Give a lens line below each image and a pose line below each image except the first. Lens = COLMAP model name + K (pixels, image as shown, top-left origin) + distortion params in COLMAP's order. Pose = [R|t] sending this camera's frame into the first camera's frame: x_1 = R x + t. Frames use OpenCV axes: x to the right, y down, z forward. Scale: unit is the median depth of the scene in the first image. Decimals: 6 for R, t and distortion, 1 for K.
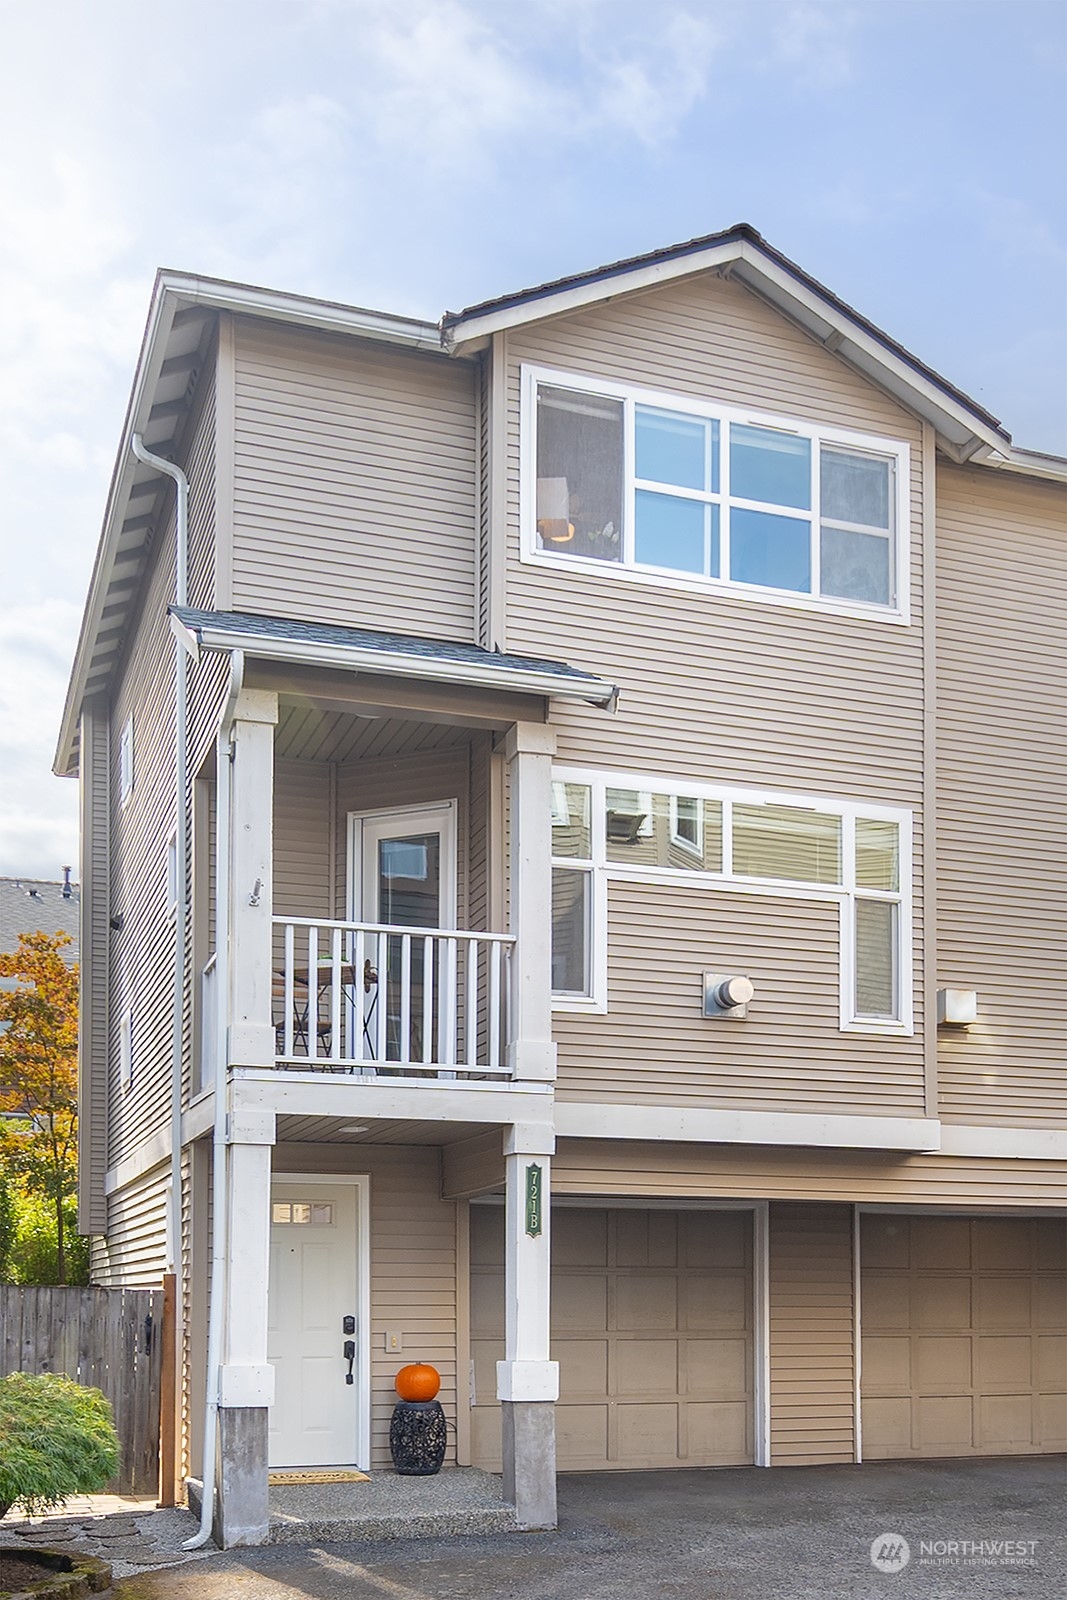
lens RADIAL K [[3746.7, 0, 533.5], [0, 3746.7, 800.0], [0, 0, 1]] dist [-0.001721, -0.085732]
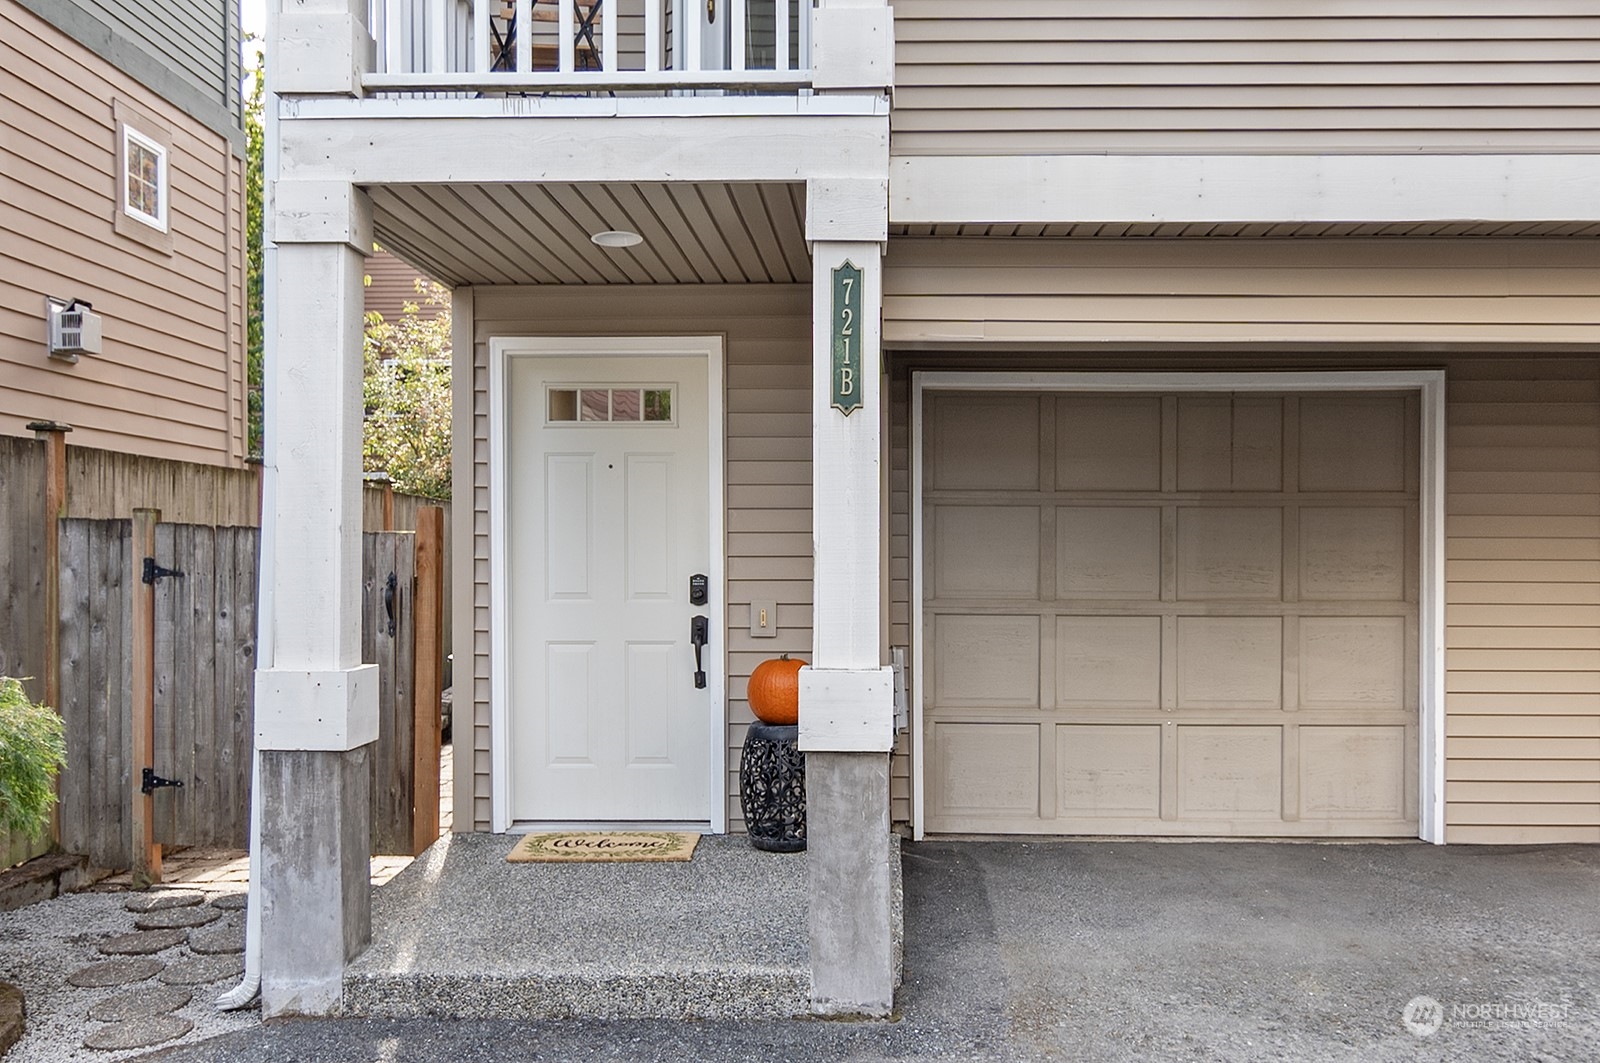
lens RADIAL K [[2232.5, 0, 800.0], [0, 2232.5, 531.5], [0, 0, 1]] dist [0.002019, 0.049759]
pose [[0.948872, -0.003840, -0.315637, 0.080627], [0.041197, 0.992880, 0.111768, 0.094496], [0.312960, -0.119057, 0.942275, 0.690351]]
